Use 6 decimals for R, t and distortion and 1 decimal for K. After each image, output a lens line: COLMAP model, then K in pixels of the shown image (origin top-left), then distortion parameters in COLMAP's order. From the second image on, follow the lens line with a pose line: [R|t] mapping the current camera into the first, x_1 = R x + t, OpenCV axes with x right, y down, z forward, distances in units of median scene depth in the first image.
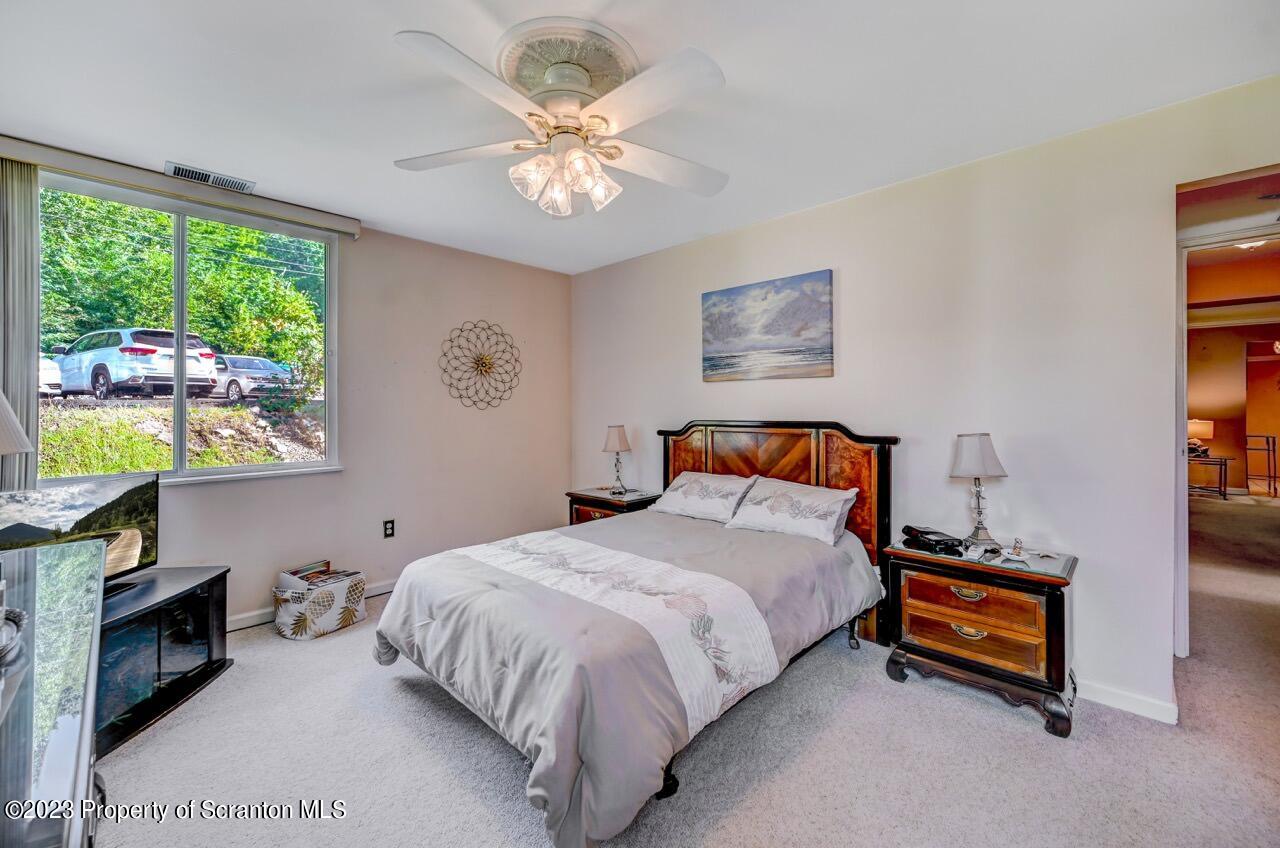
lens RADIAL K [[518.6, 0, 642.4], [0, 518.6, 406.3], [0, 0, 1]] dist [-0.002076, 0.000683]
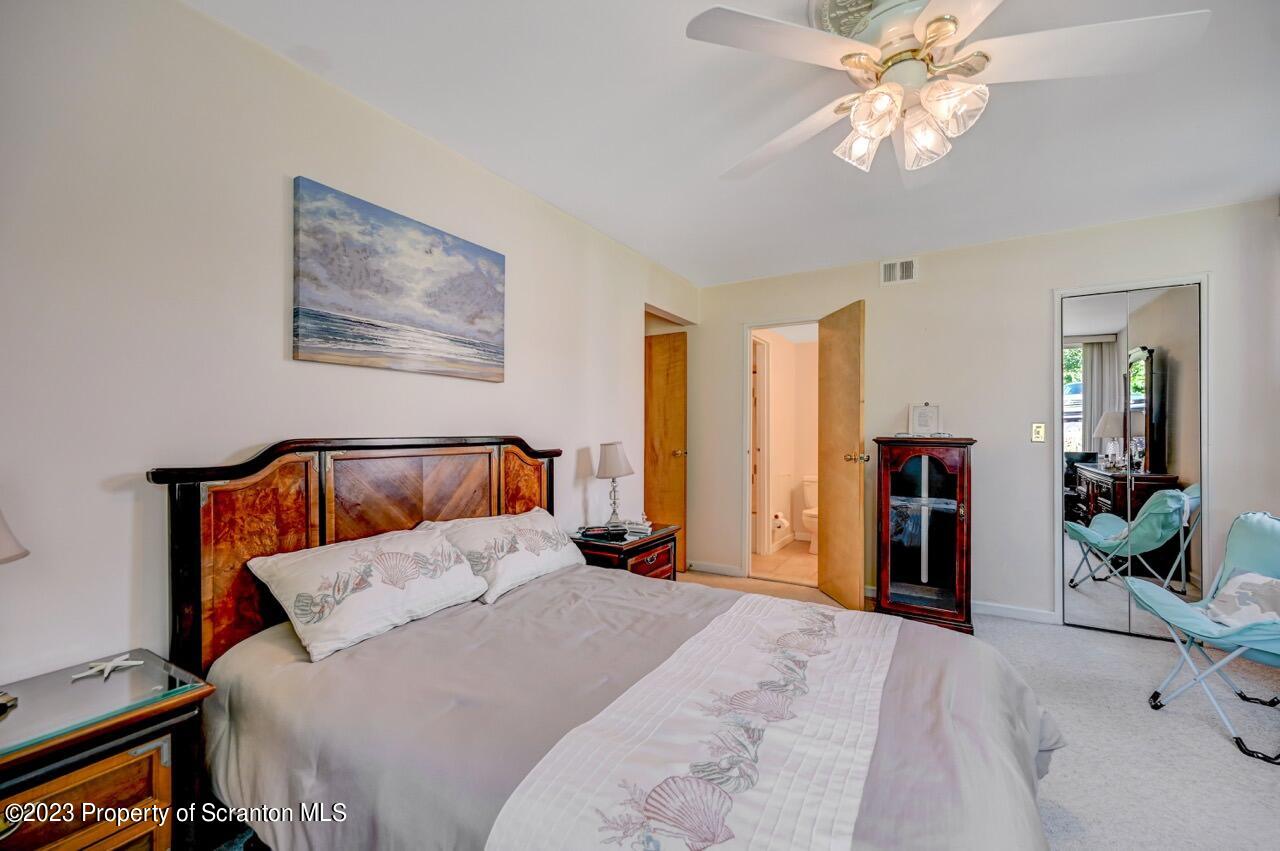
lens RADIAL K [[518.6, 0, 633.5], [0, 518.6, 421.4], [0, 0, 1]] dist [-0.002076, 0.000683]
pose [[-0.207082, 0.017044, 0.978175, -0.461630], [-0.013449, 0.999704, -0.020266, 0.018098], [-0.978231, -0.017352, -0.206792, 0.880950]]
